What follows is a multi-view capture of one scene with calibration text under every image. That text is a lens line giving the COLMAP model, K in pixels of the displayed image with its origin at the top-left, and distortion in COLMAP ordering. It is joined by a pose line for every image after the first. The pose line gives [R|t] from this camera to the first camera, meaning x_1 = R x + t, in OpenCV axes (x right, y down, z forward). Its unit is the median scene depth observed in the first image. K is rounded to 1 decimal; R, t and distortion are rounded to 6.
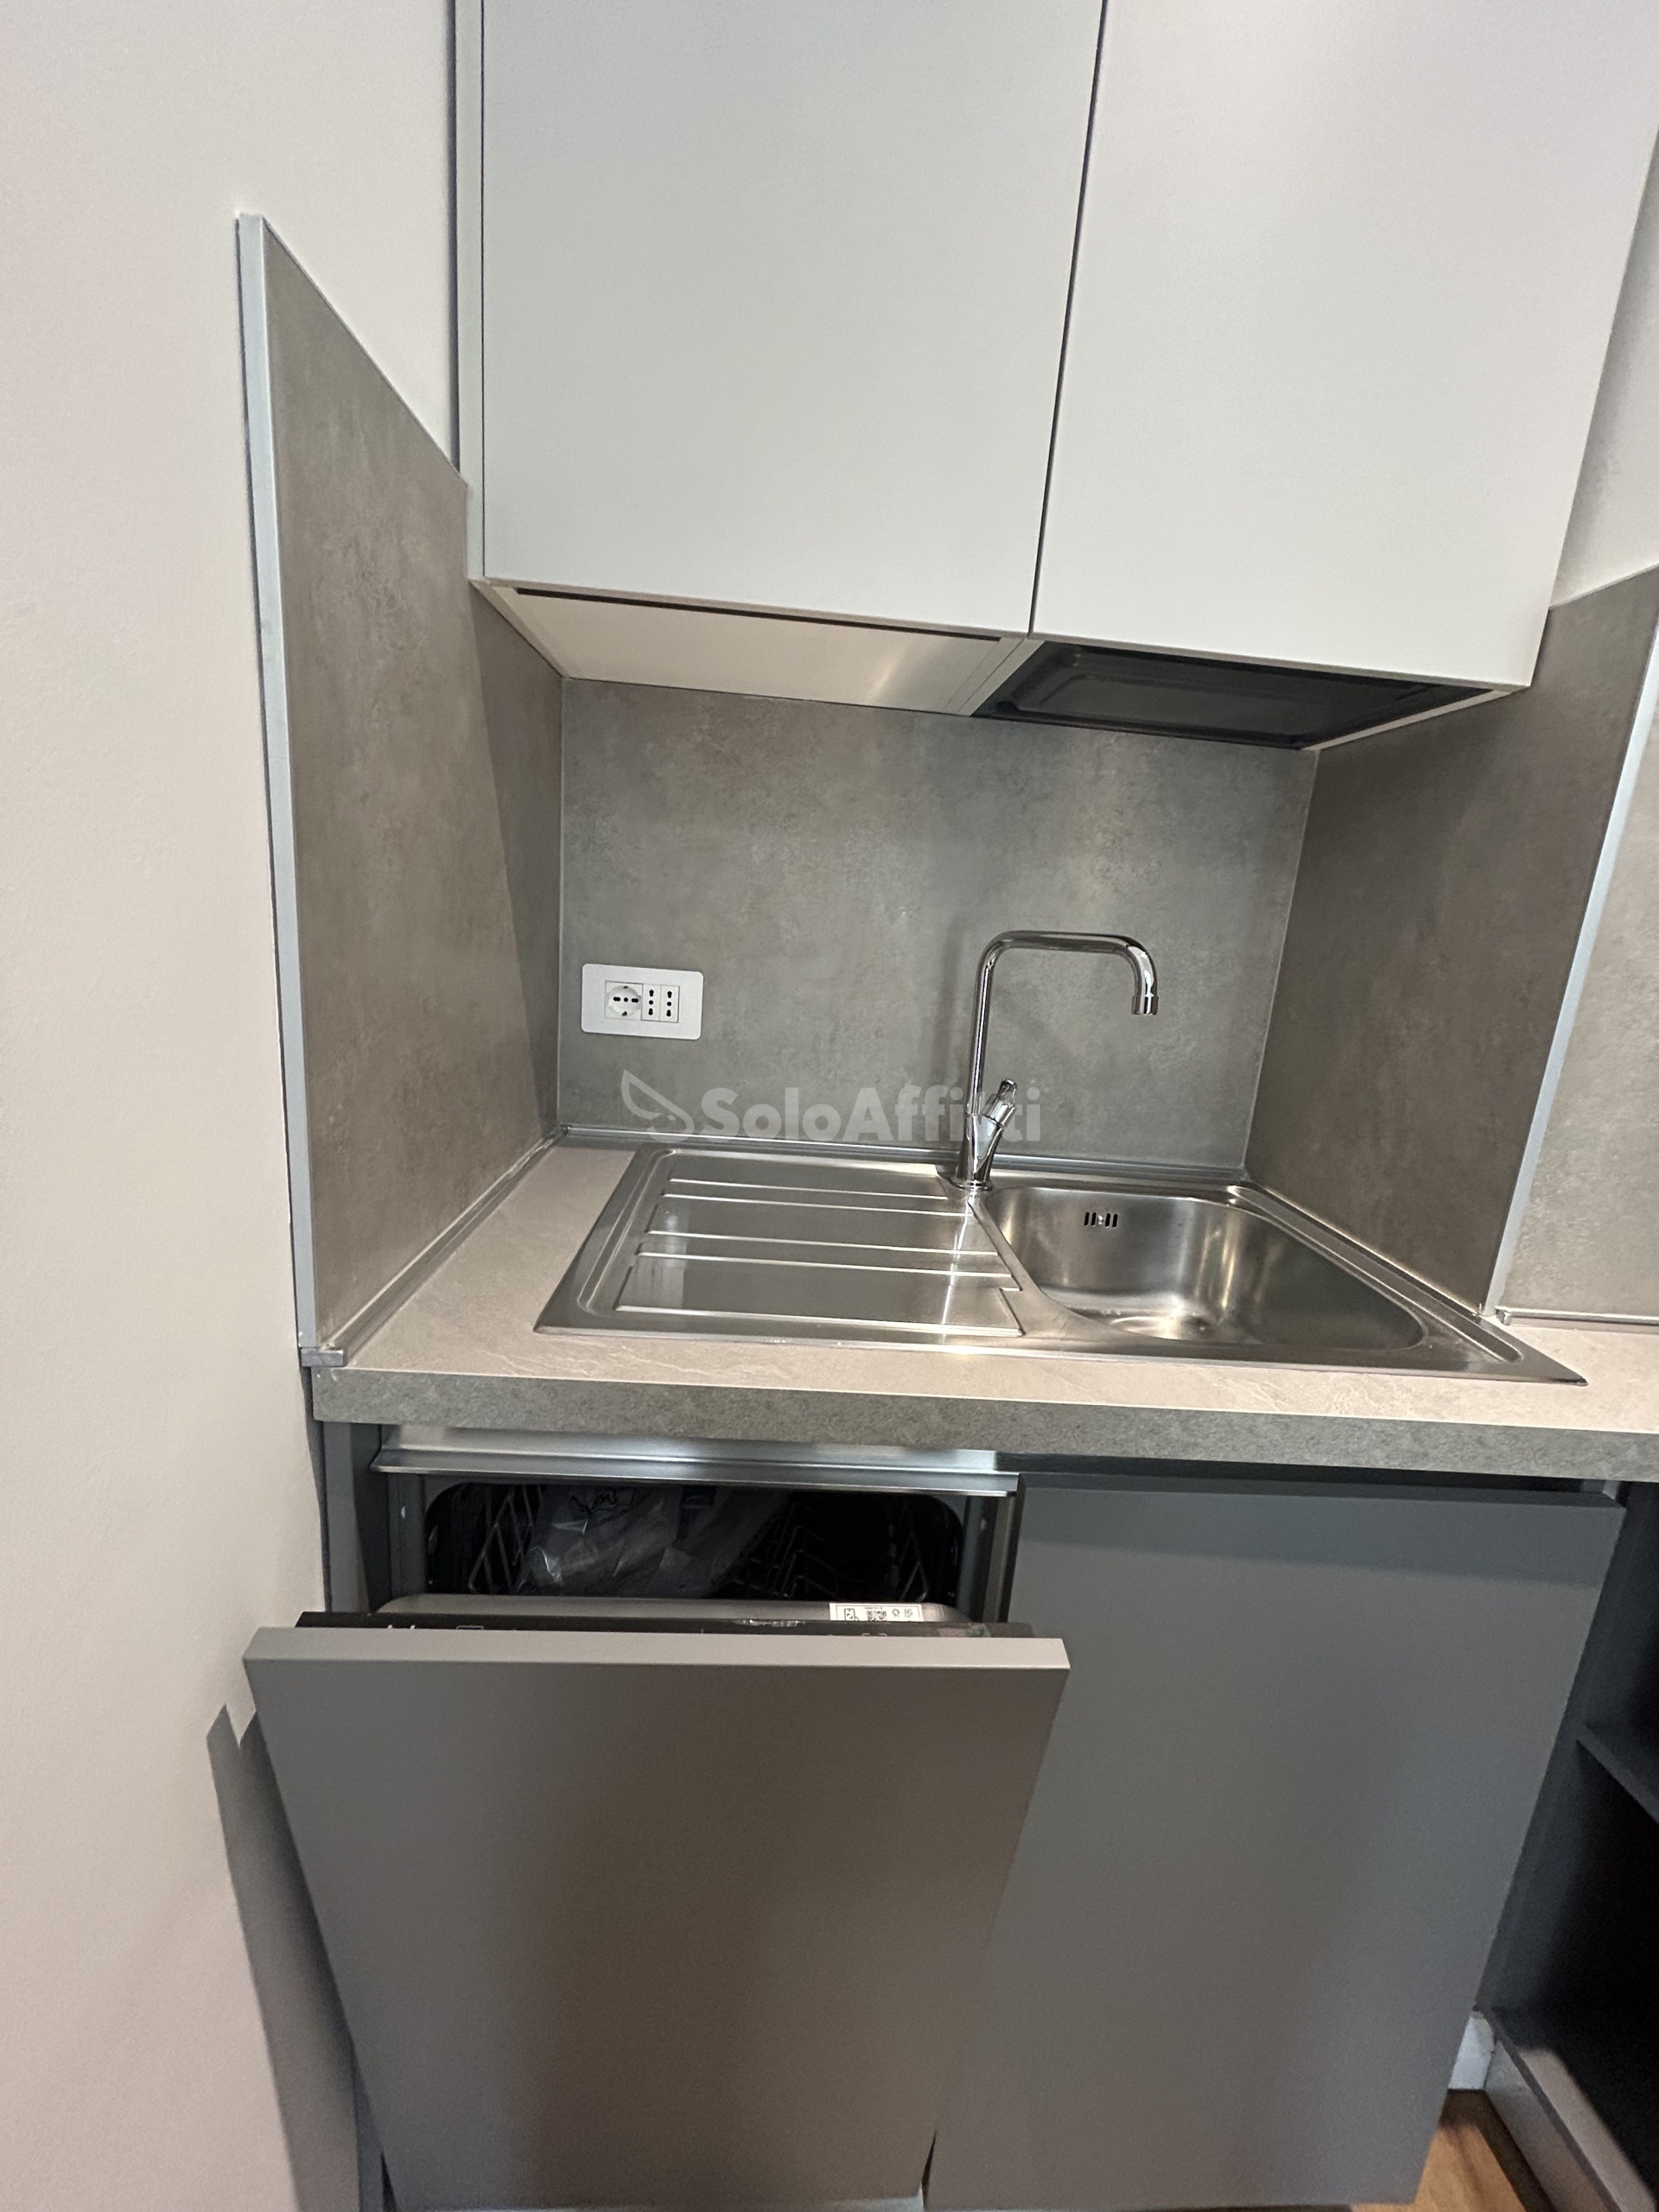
lens RADIAL K [[886.8, 0, 829.9], [0, 886.8, 1113.3], [0, 0, 1]] dist [-0.003846, 0.000727]
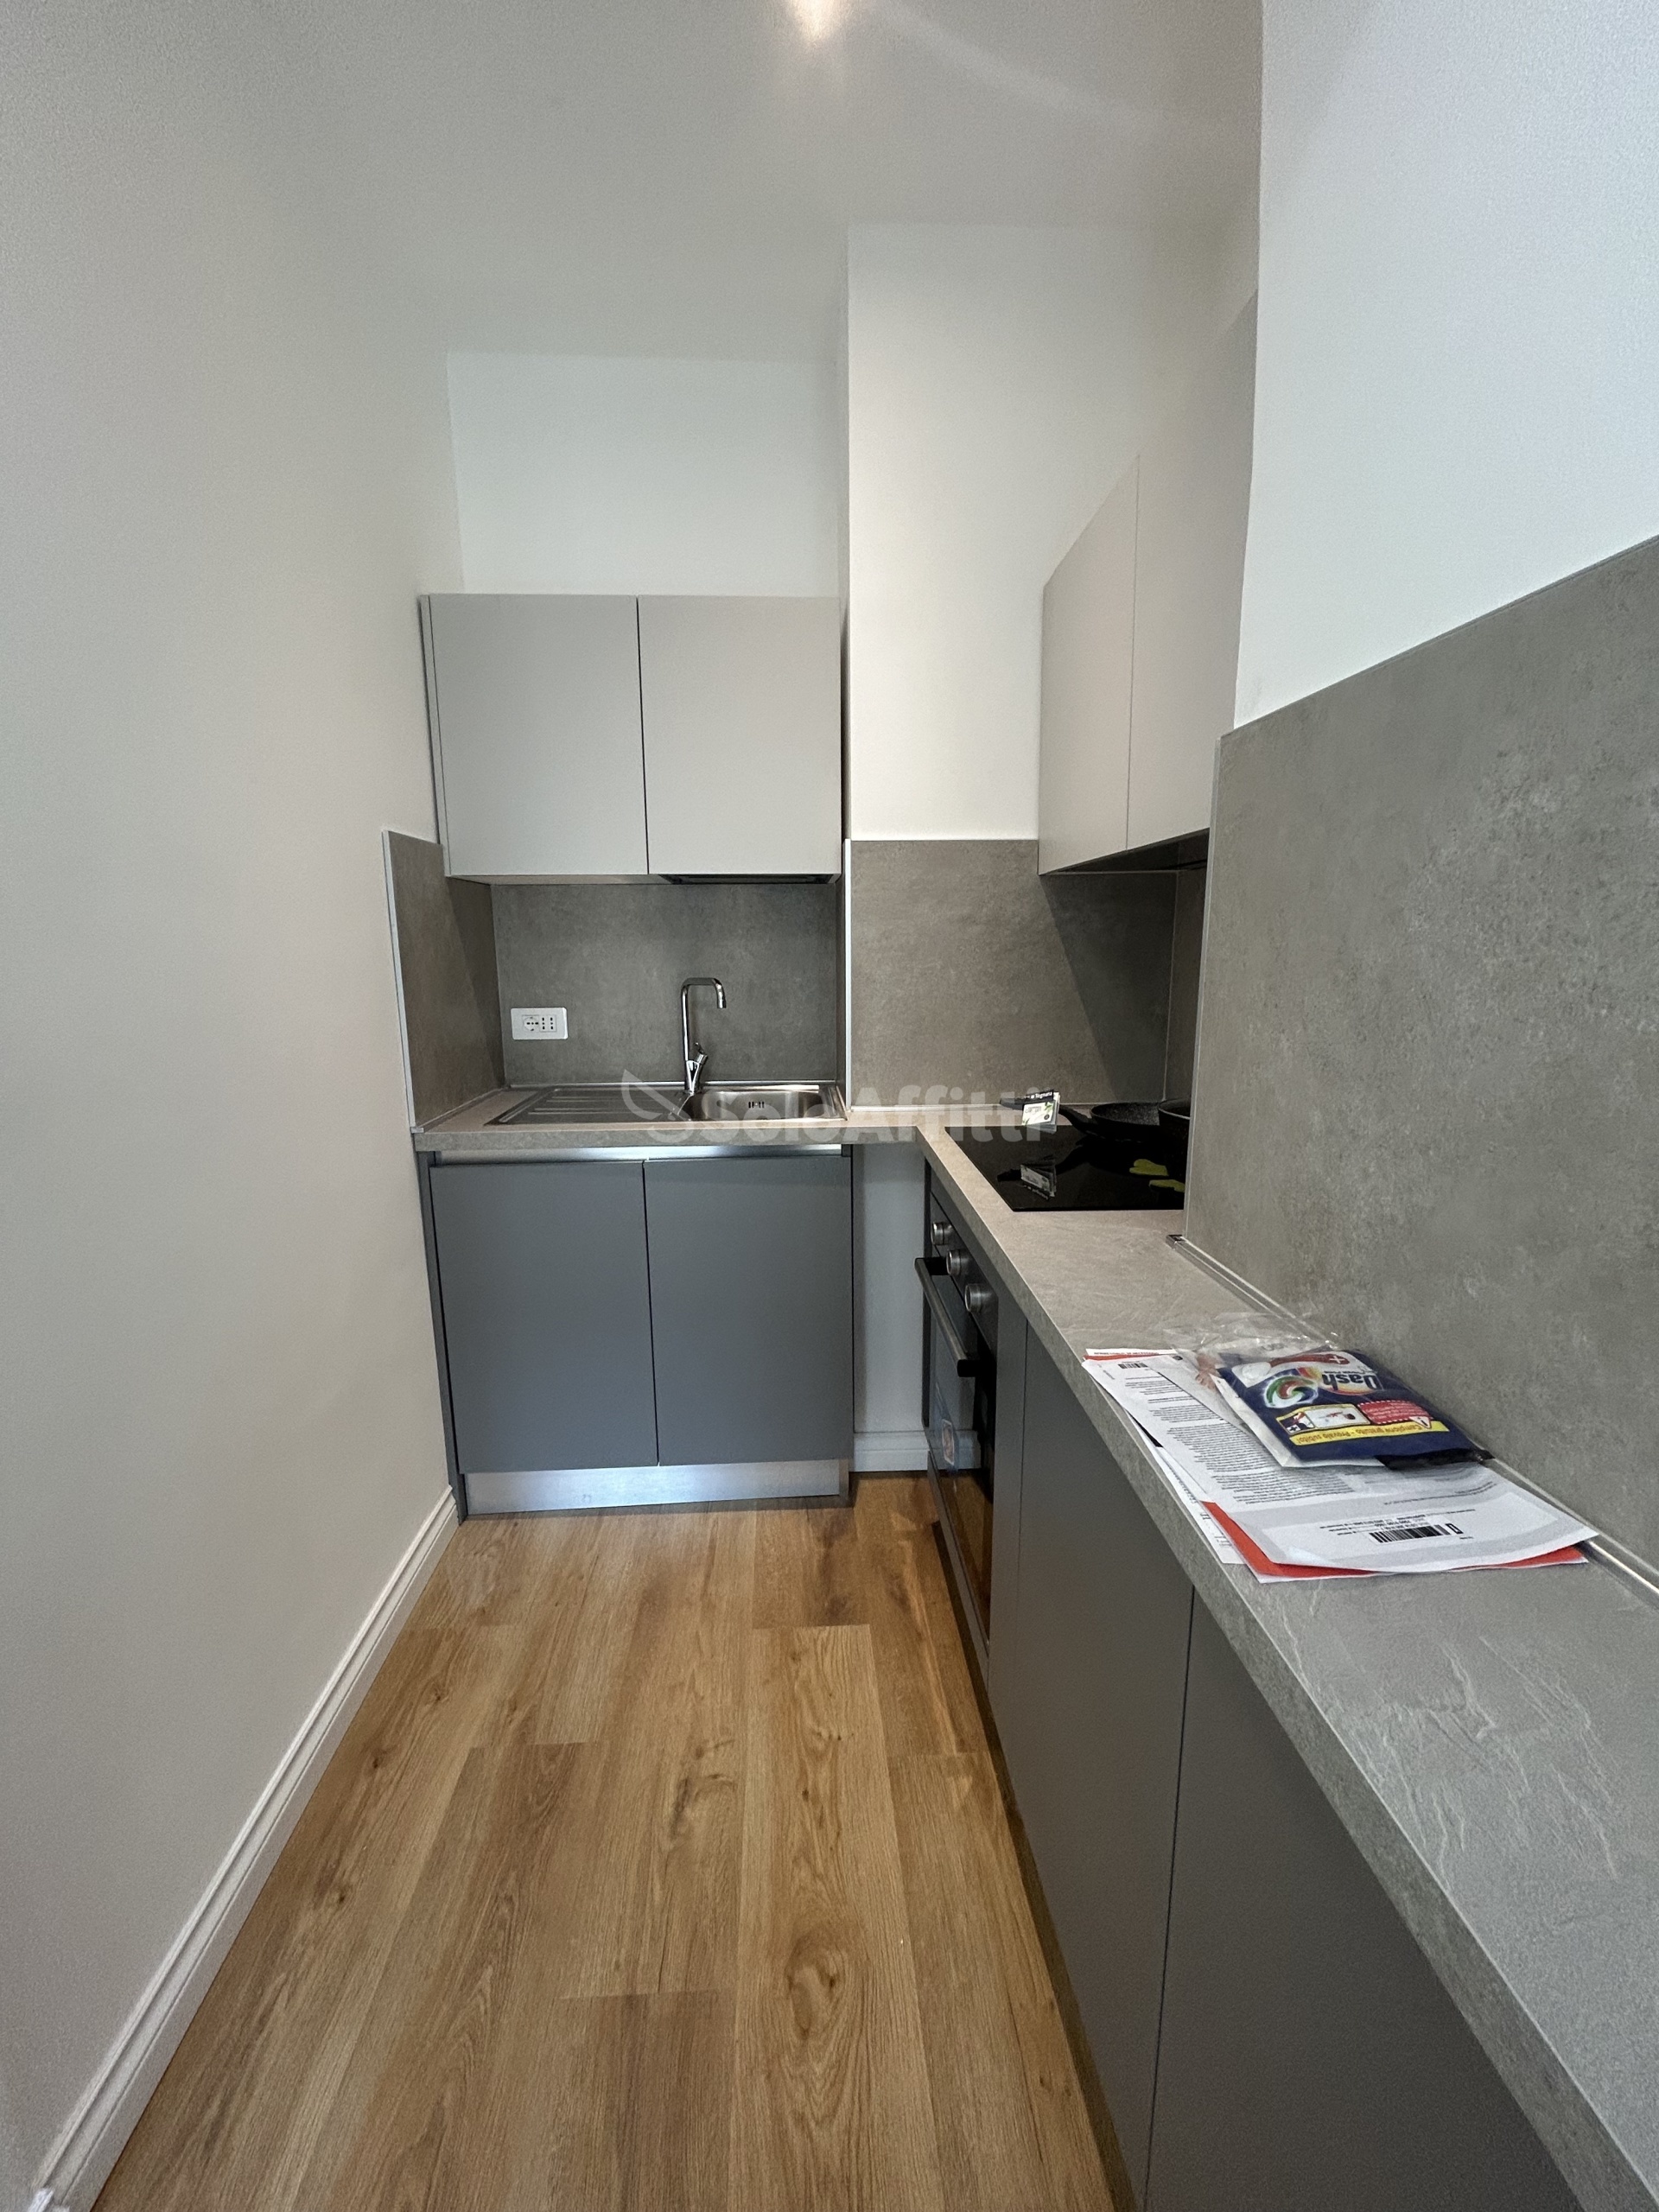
lens RADIAL K [[886.8, 0, 837.1], [0, 886.8, 1104.1], [0, 0, 1]] dist [-0.003846, 0.000727]
pose [[0.996203, -0.086959, -0.004175, 0.509078], [0.086663, 0.995097, -0.047667, 0.238425], [0.008299, 0.047124, 0.998855, -1.157604]]
